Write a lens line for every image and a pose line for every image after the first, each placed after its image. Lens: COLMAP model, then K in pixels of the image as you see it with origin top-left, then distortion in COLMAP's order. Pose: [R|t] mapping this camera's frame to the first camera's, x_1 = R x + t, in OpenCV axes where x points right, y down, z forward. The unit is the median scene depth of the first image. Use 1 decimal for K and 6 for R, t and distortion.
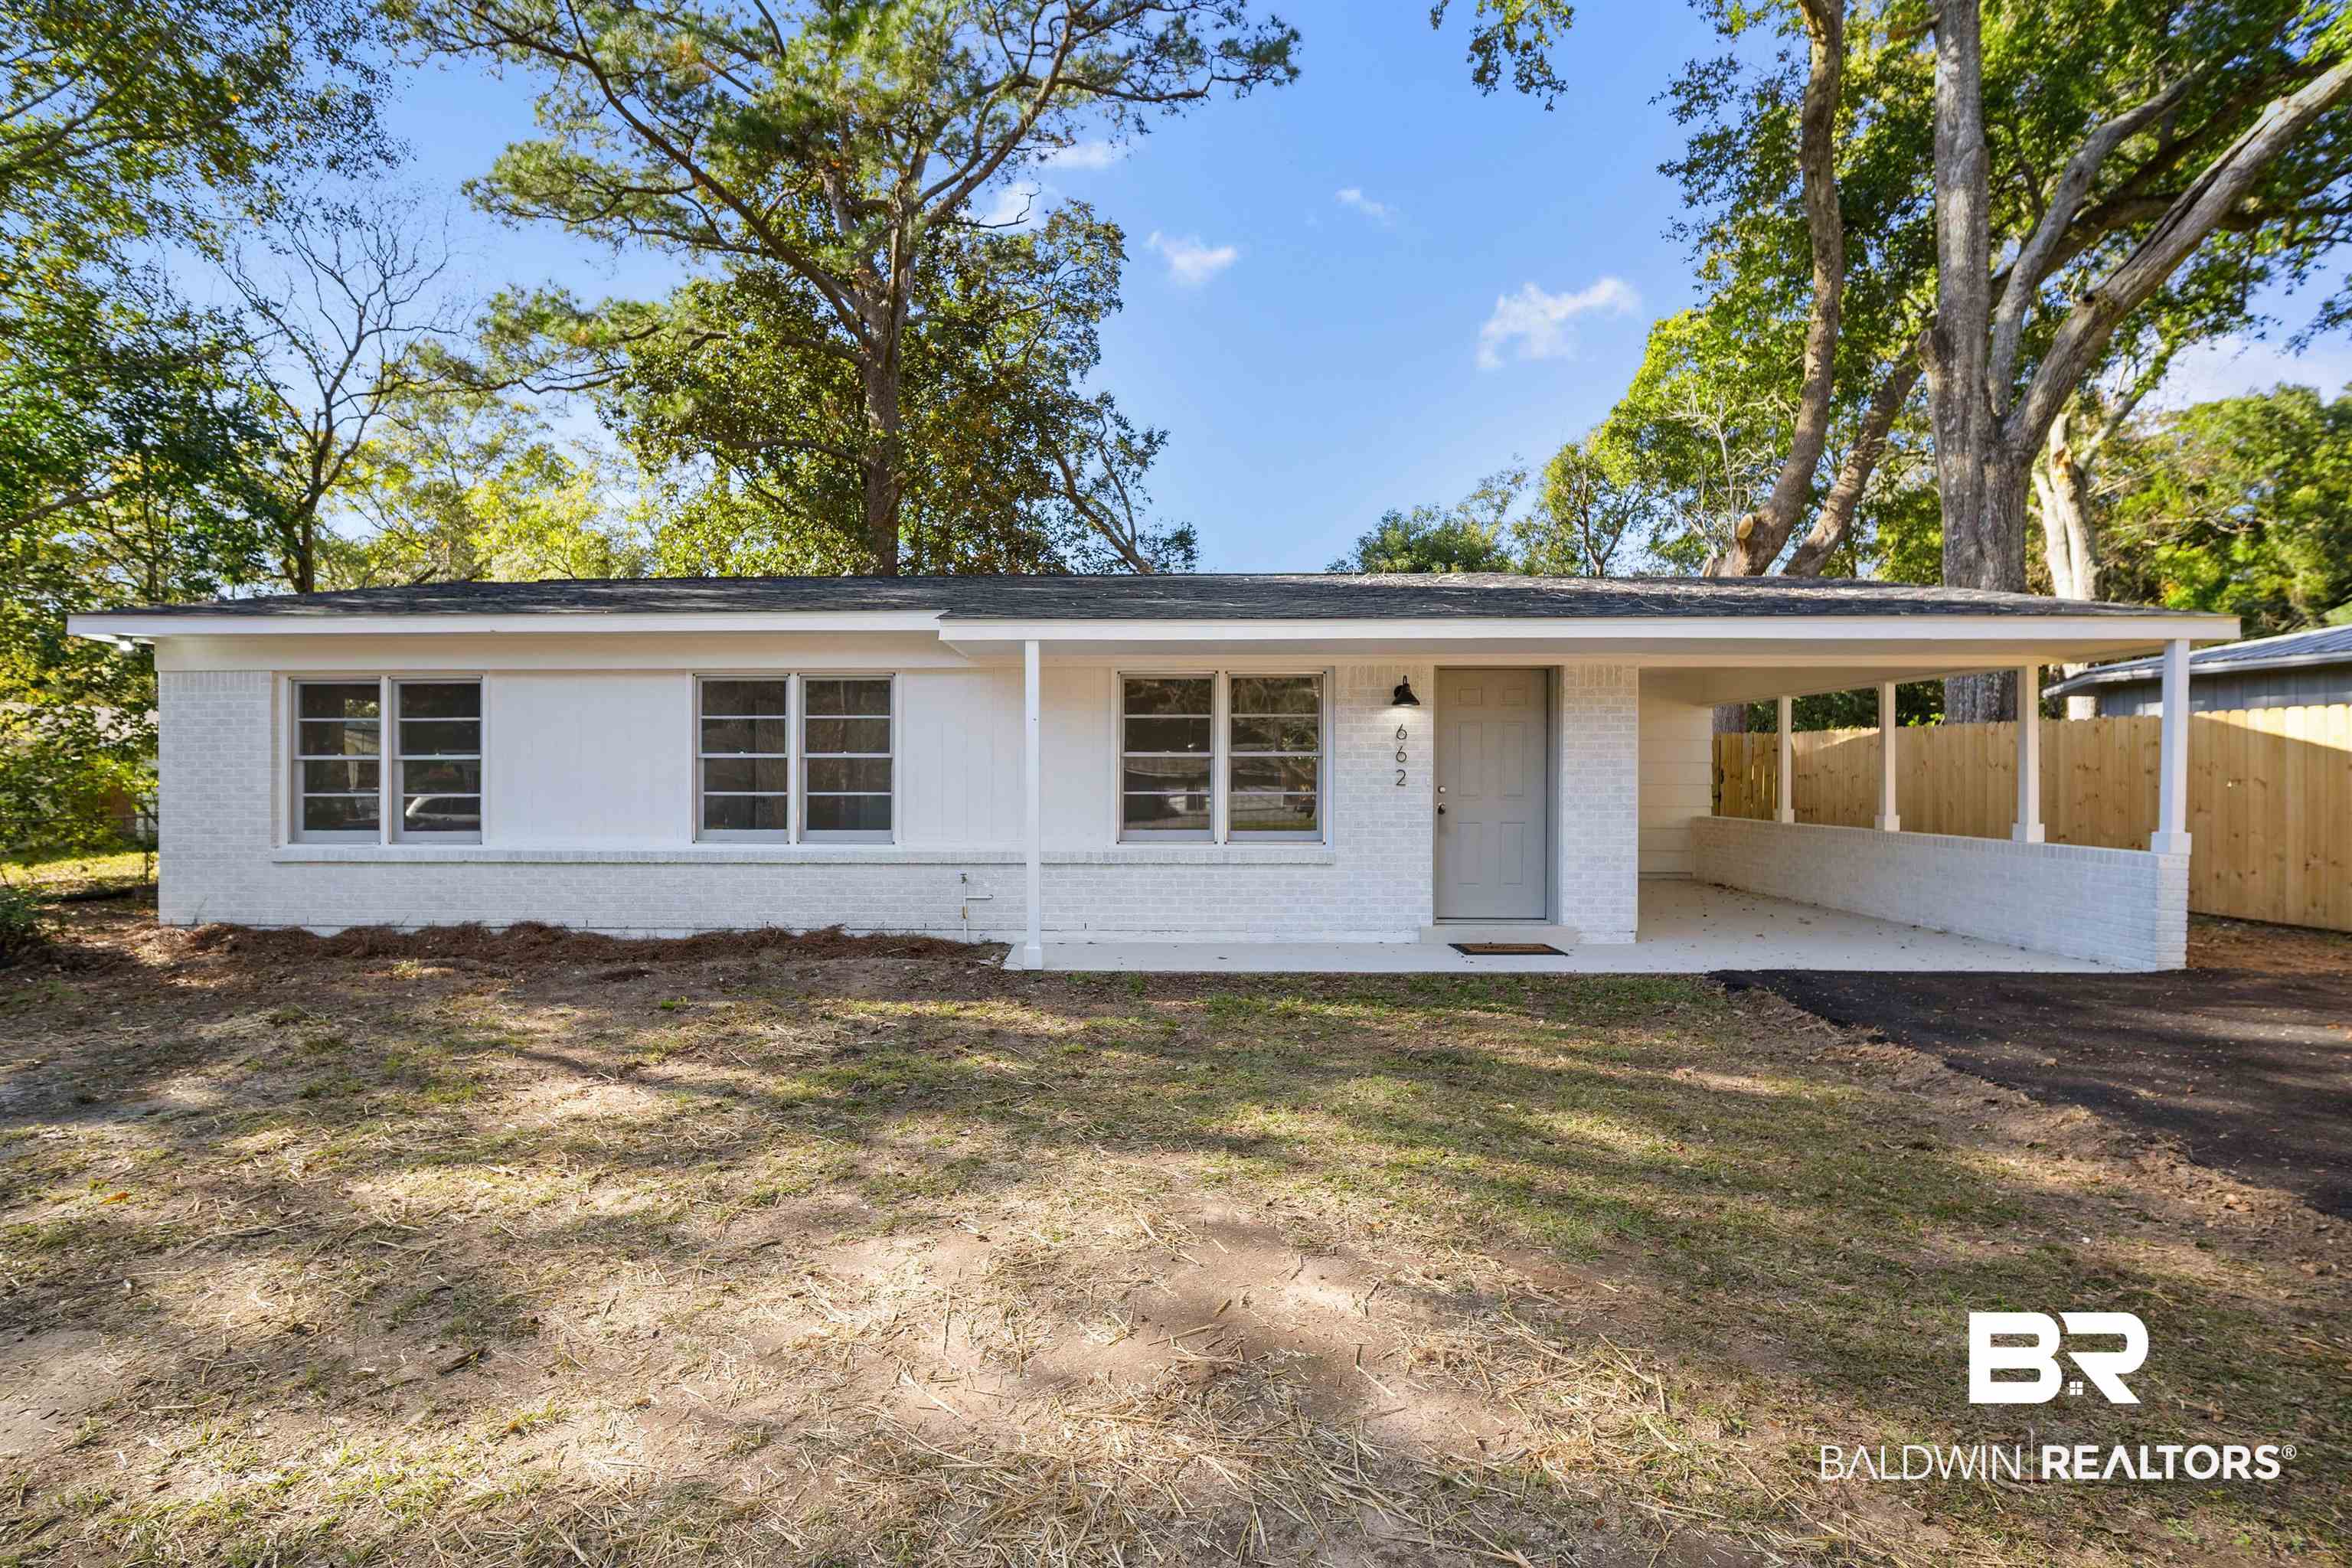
lens RADIAL K [[1082.8, 0, 1175.4], [0, 1082.8, 775.8], [0, 0, 1]] dist [-0.004245, 0.000664]
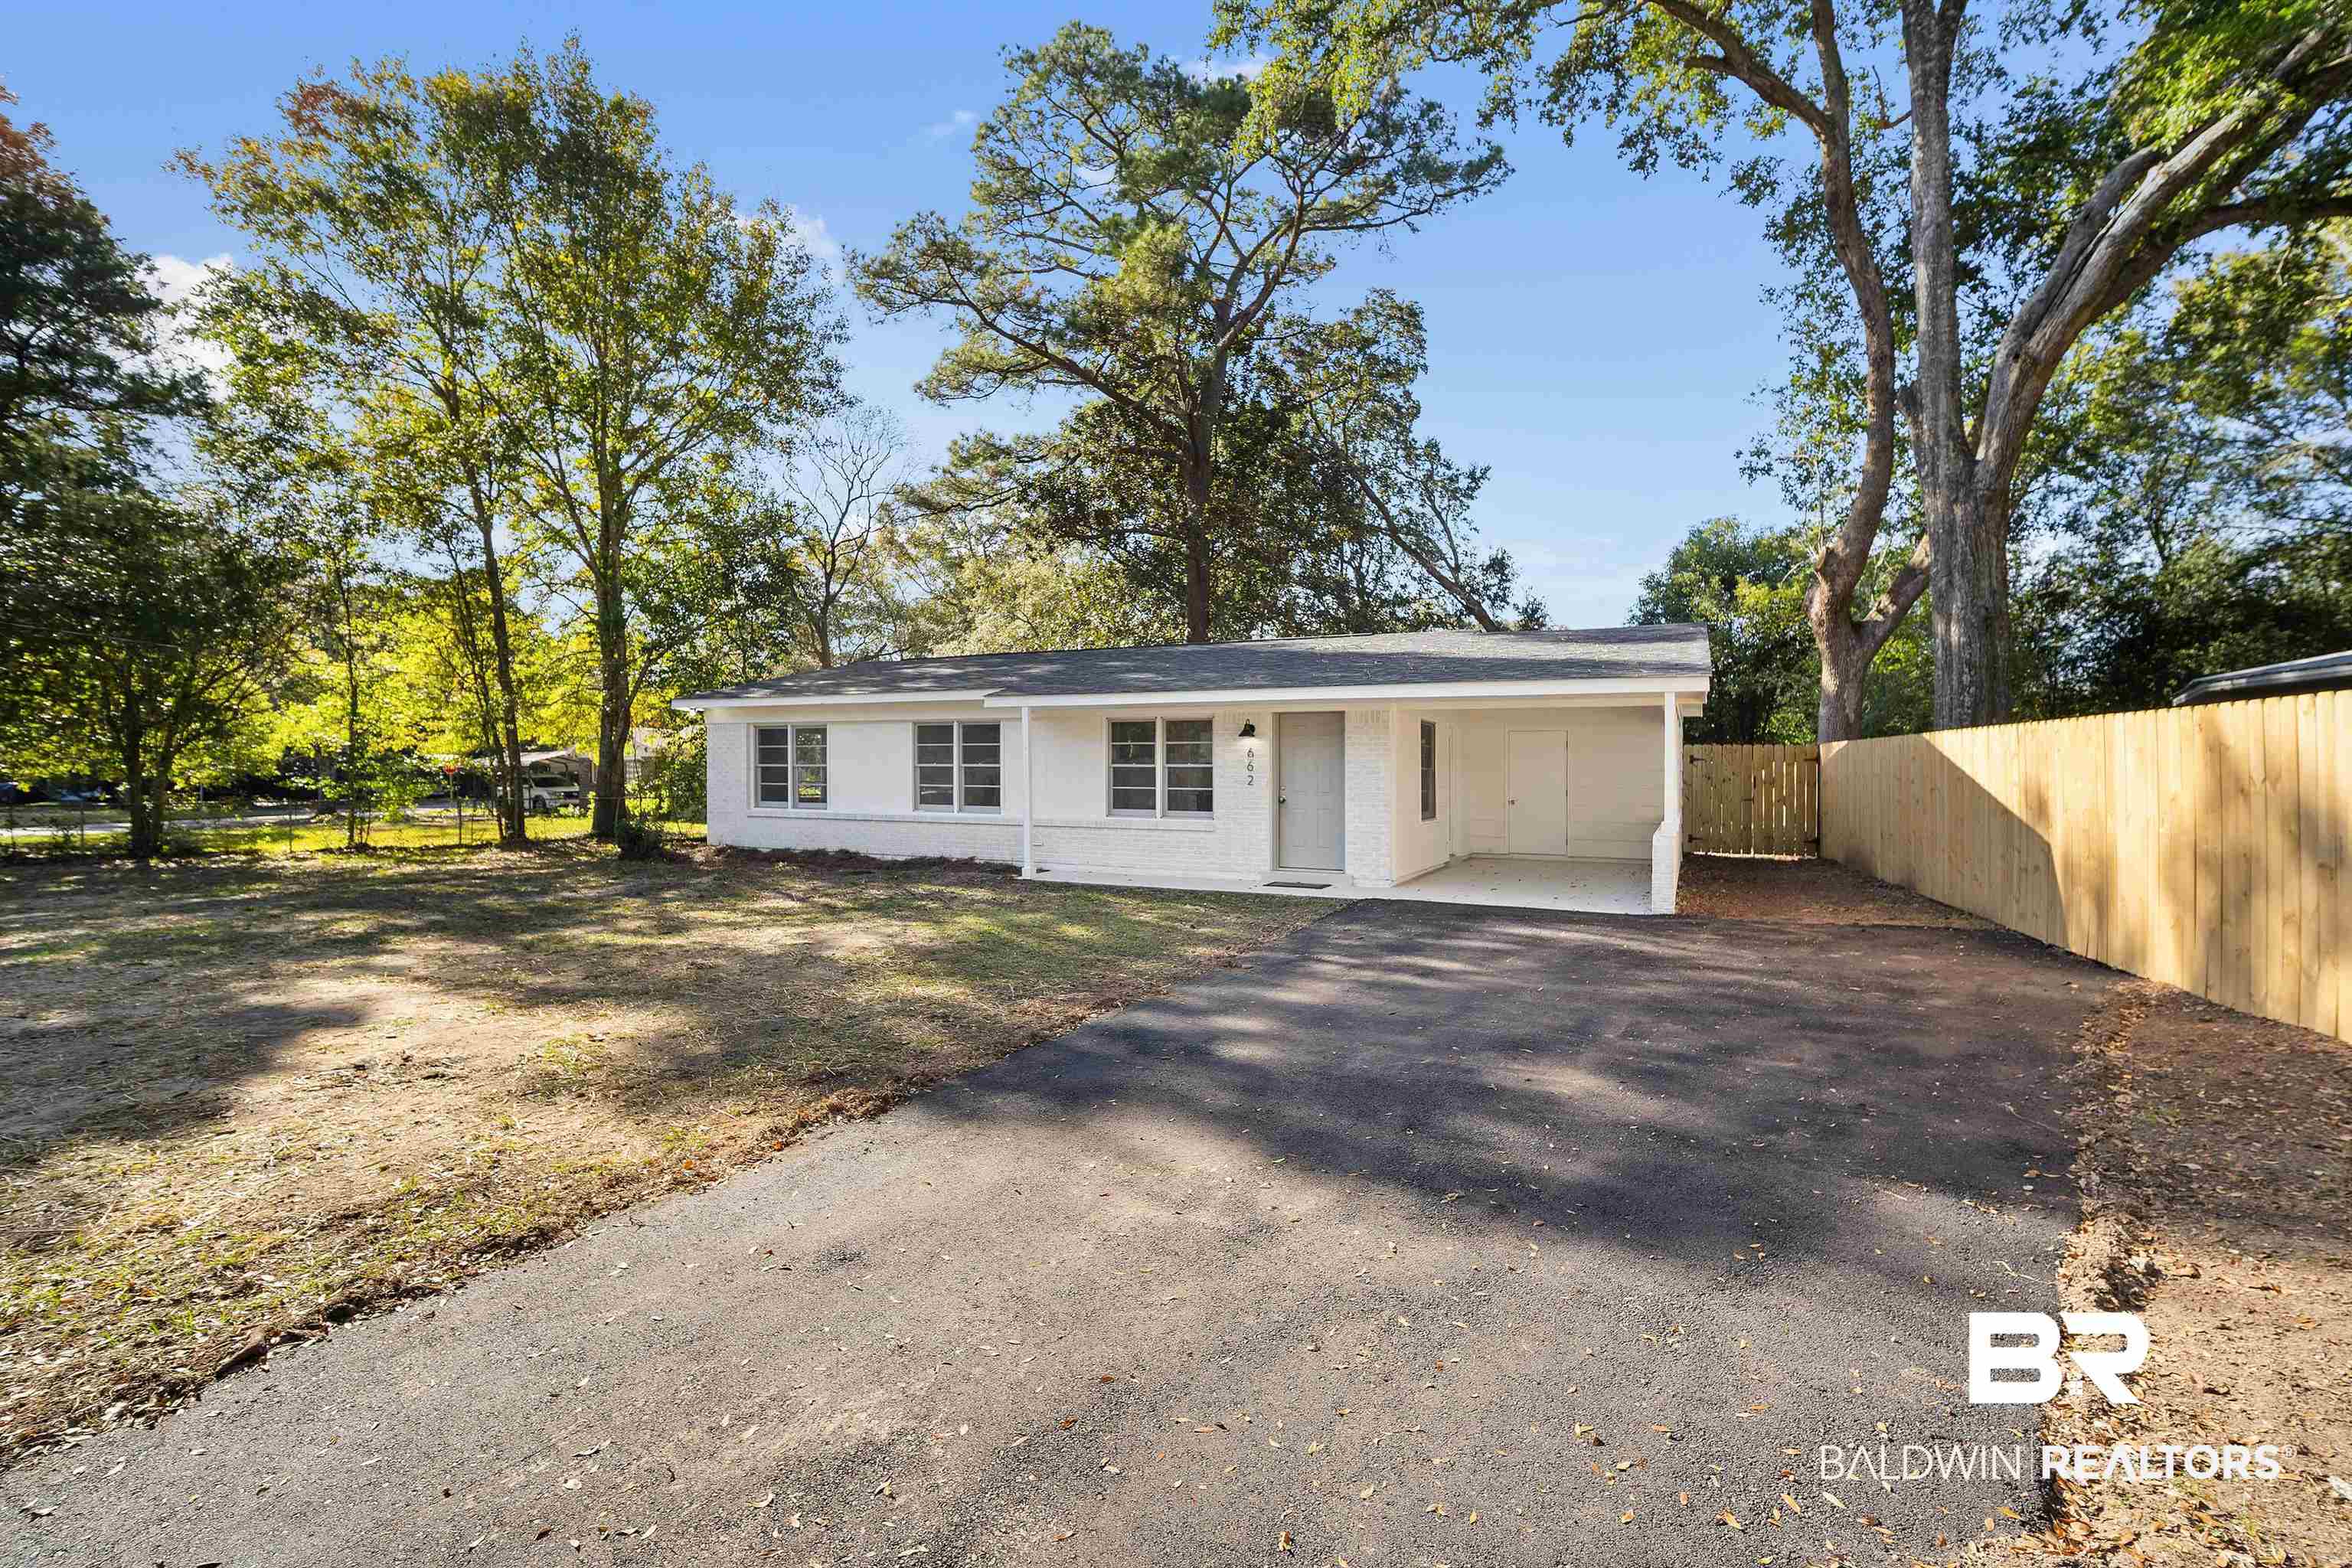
lens RADIAL K [[1035.2, 0, 1187.3], [0, 1035.2, 789.4], [0, 0, 1]] dist [-0.006032, 0.000917]
pose [[0.915419, 0.012256, -0.402317, 0.696297], [-0.008331, 0.999899, 0.011504, -0.000390], [0.402417, -0.007179, 0.915428, -0.444612]]
